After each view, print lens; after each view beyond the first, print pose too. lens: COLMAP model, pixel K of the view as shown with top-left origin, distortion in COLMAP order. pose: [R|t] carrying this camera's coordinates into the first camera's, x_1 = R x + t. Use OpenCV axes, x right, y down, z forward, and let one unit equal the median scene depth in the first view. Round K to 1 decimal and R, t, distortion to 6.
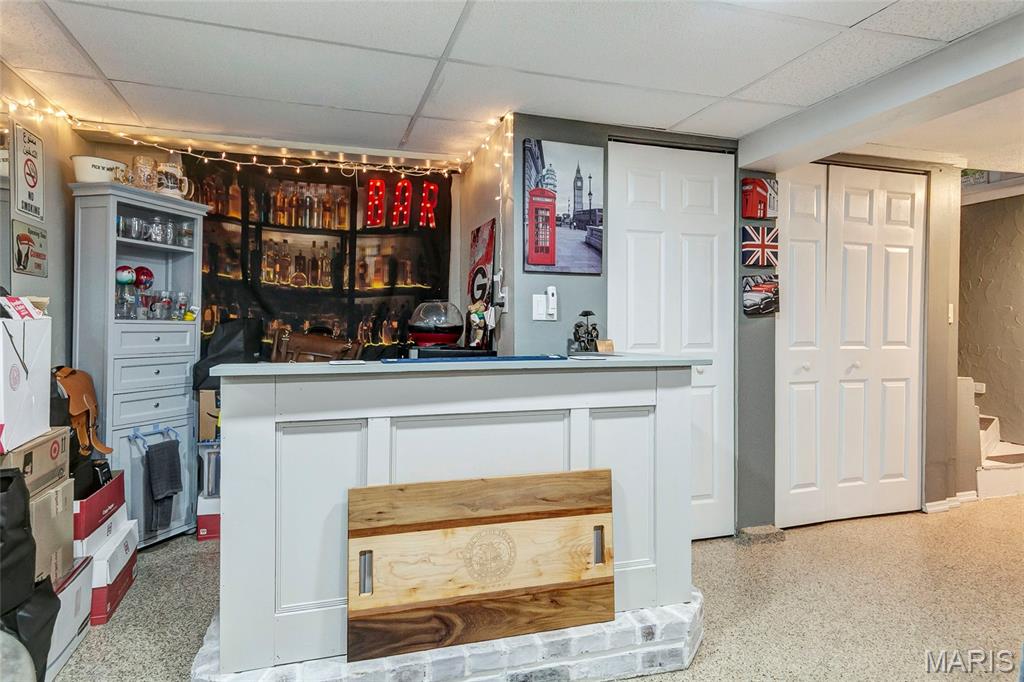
lens RADIAL K [[580.1, 0, 511.3], [0, 580.1, 334.2], [0, 0, 1]] dist [0.035204, -0.008571]
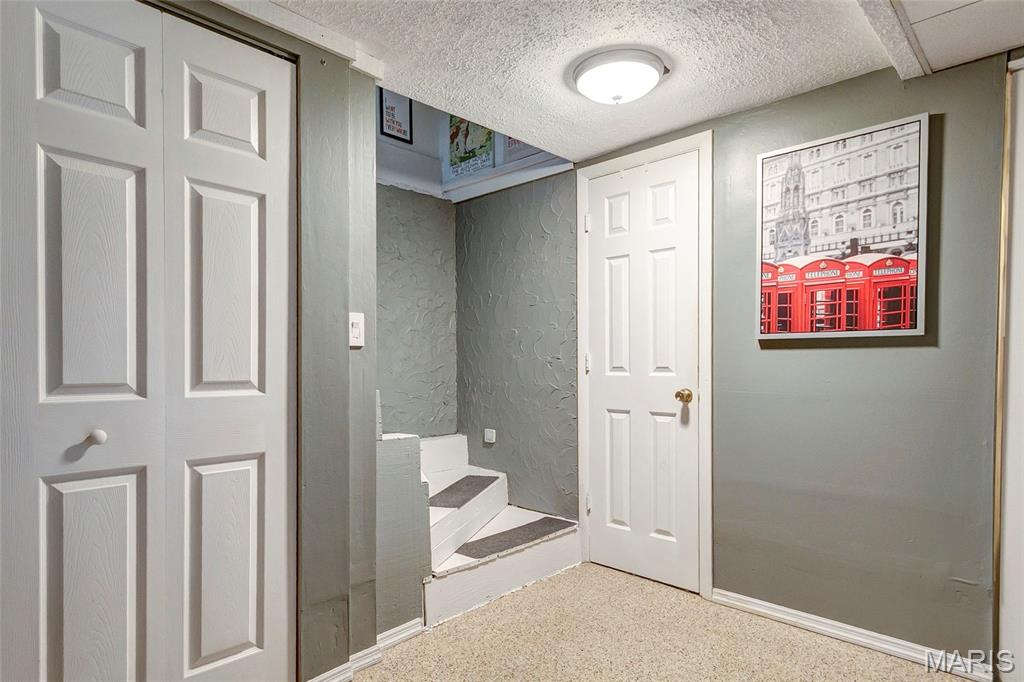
lens RADIAL K [[562.2, 0, 500.9], [0, 562.2, 372.4], [0, 0, 1]] dist [0.019977, -0.004342]
pose [[0.886106, -0.011657, 0.463335, 0.712394], [0.007435, 0.999913, 0.010939, 0.001024], [-0.463422, -0.006249, 0.886116, 0.528034]]
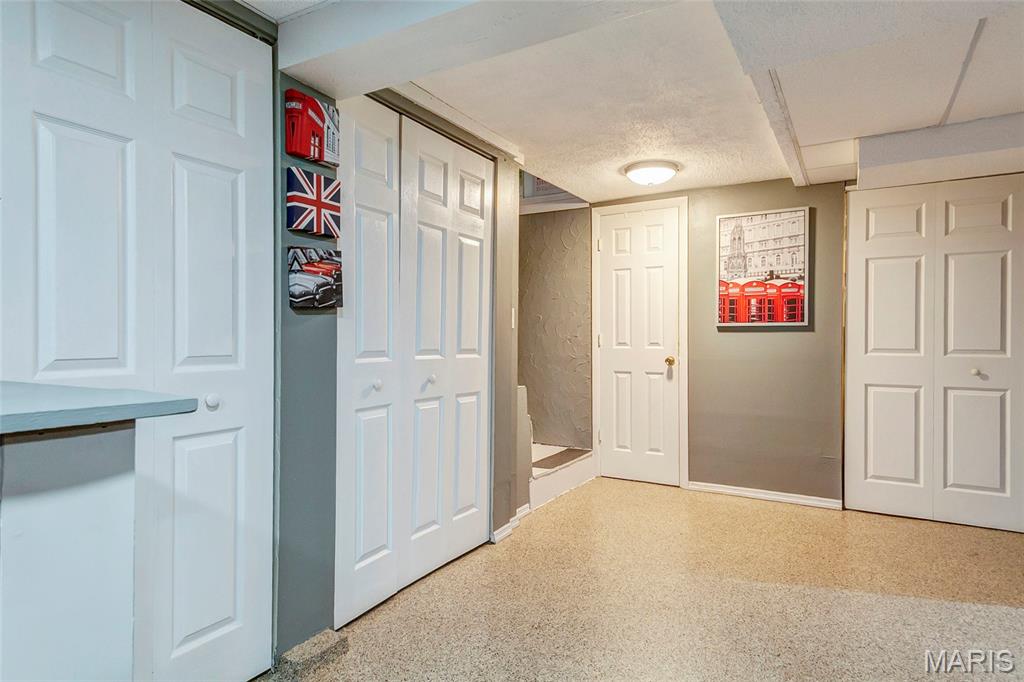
lens RADIAL K [[580.1, 0, 507.7], [0, 580.1, 338.8], [0, 0, 1]] dist [0.035204, -0.008571]
pose [[0.750261, 0.002855, 0.661135, 0.159347], [0.003308, 0.999962, -0.008072, 0.004789], [-0.661133, 0.008243, 0.750223, 0.373929]]
